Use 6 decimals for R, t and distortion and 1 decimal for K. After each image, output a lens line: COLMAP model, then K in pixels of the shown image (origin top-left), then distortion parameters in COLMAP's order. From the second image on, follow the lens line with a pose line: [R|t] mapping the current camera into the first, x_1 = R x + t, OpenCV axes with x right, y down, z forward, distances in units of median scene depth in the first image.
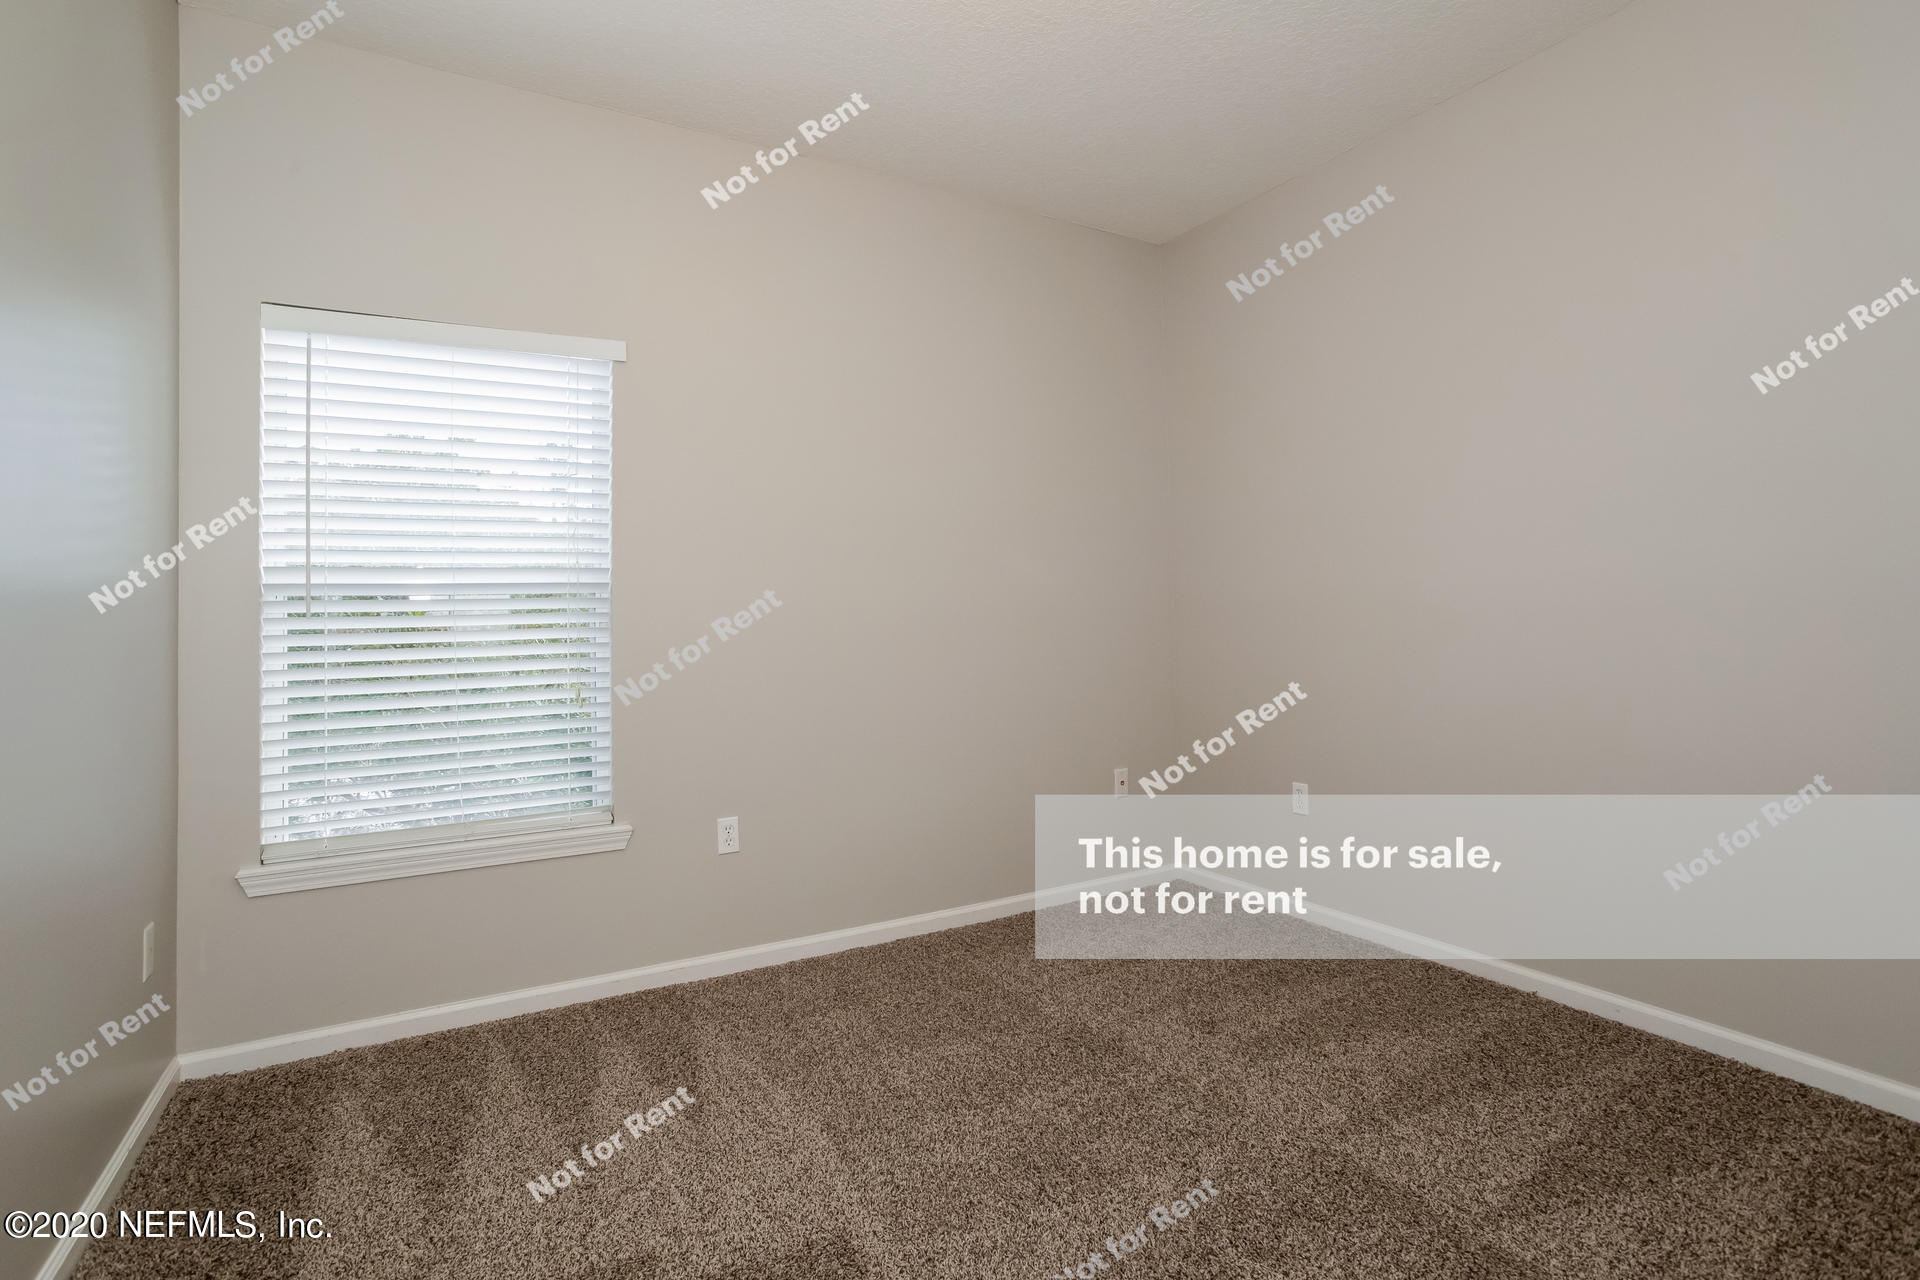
lens RADIAL K [[937.7, 0, 960.0], [0, 937.7, 640.0], [0, 0, 1]] dist [0.001015, 0.000579]
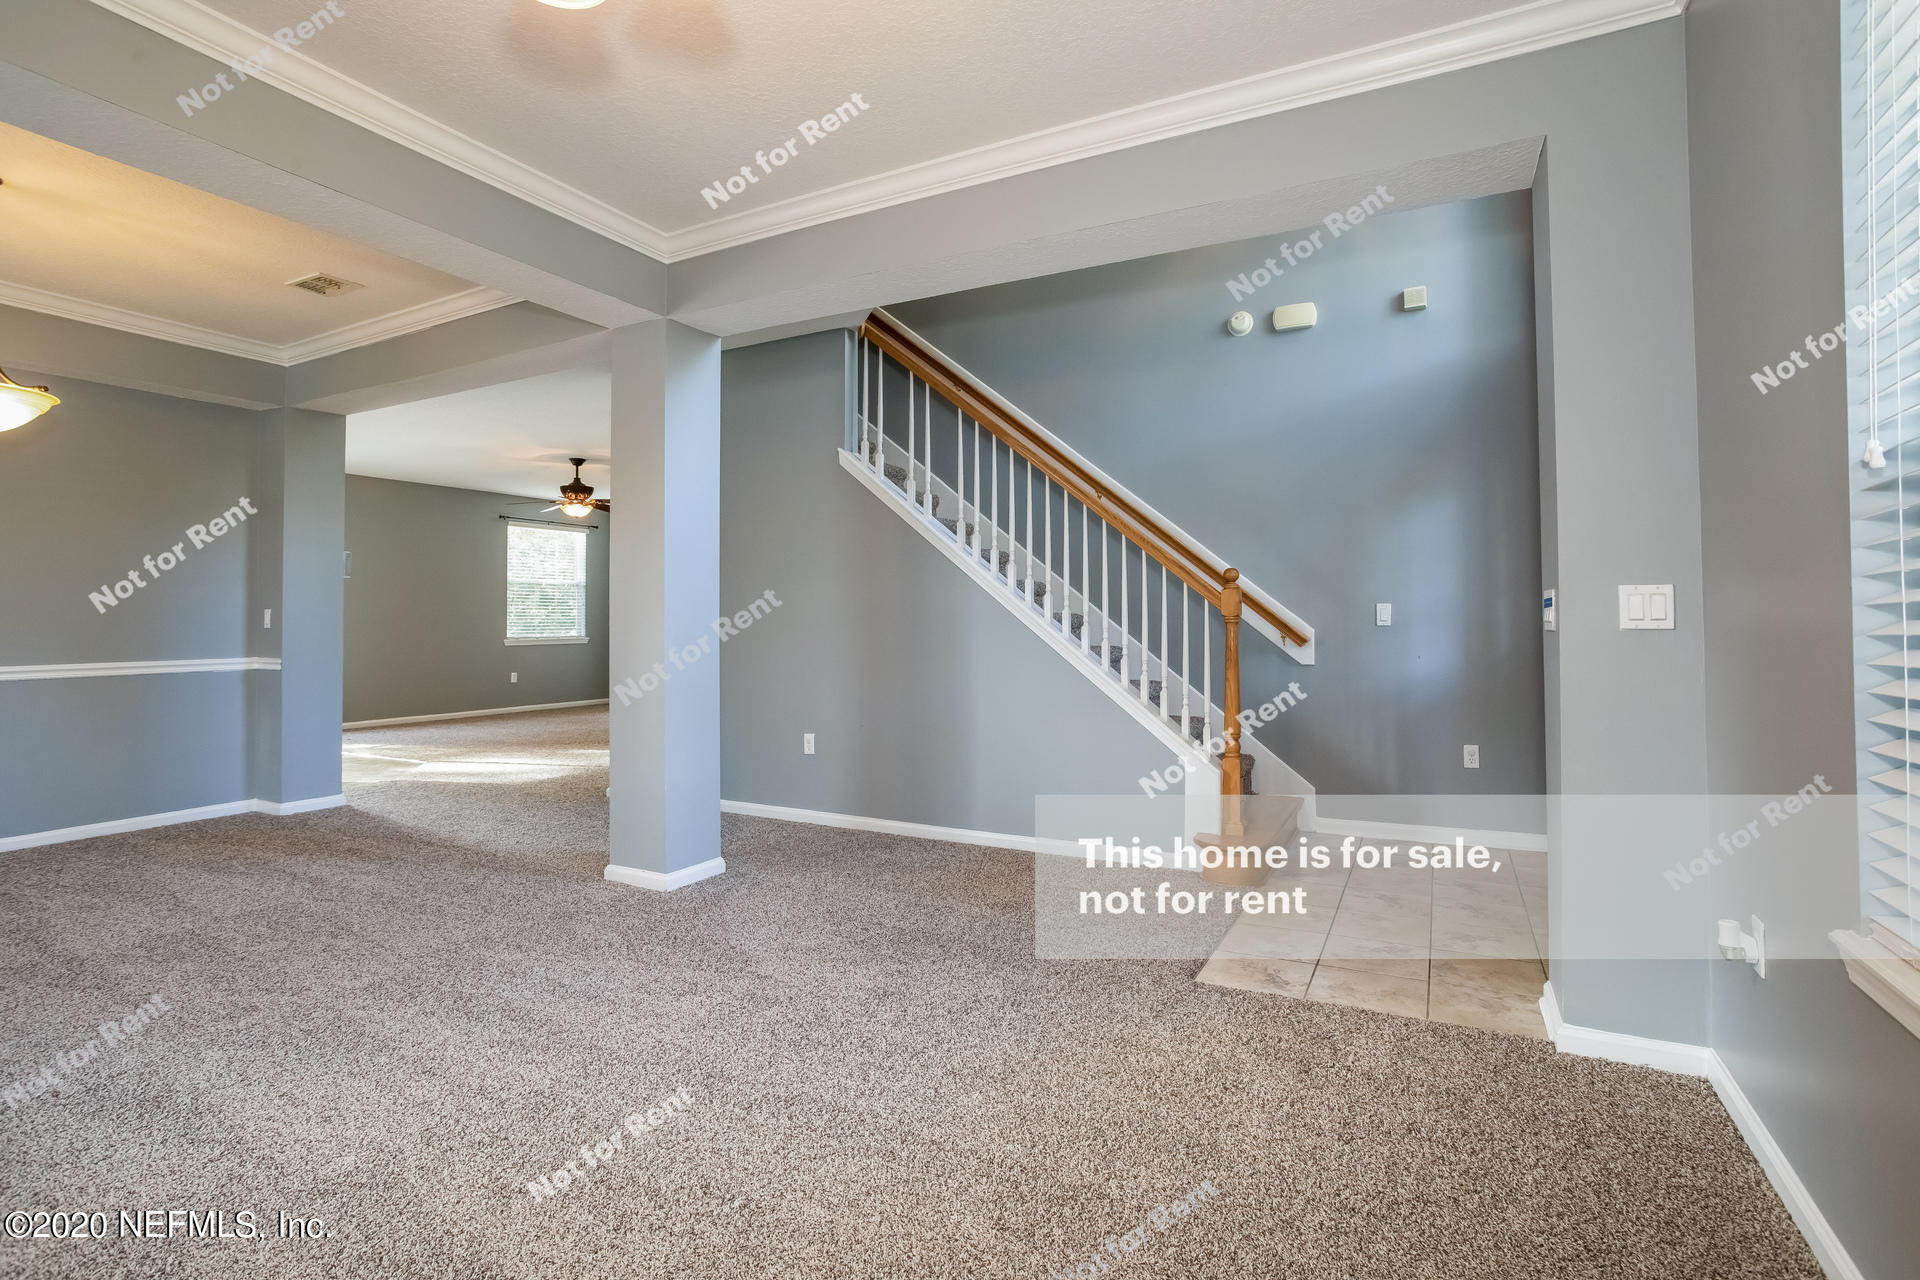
lens RADIAL K [[937.7, 0, 960.0], [0, 937.7, 640.0], [0, 0, 1]] dist [0.001015, 0.000579]
pose [[1.000000, 0.000166, -0.000503, 0.559972], [-0.000166, 1.000000, -0.000210, 0.098739], [0.000503, 0.000210, 1.000000, 0.000548]]
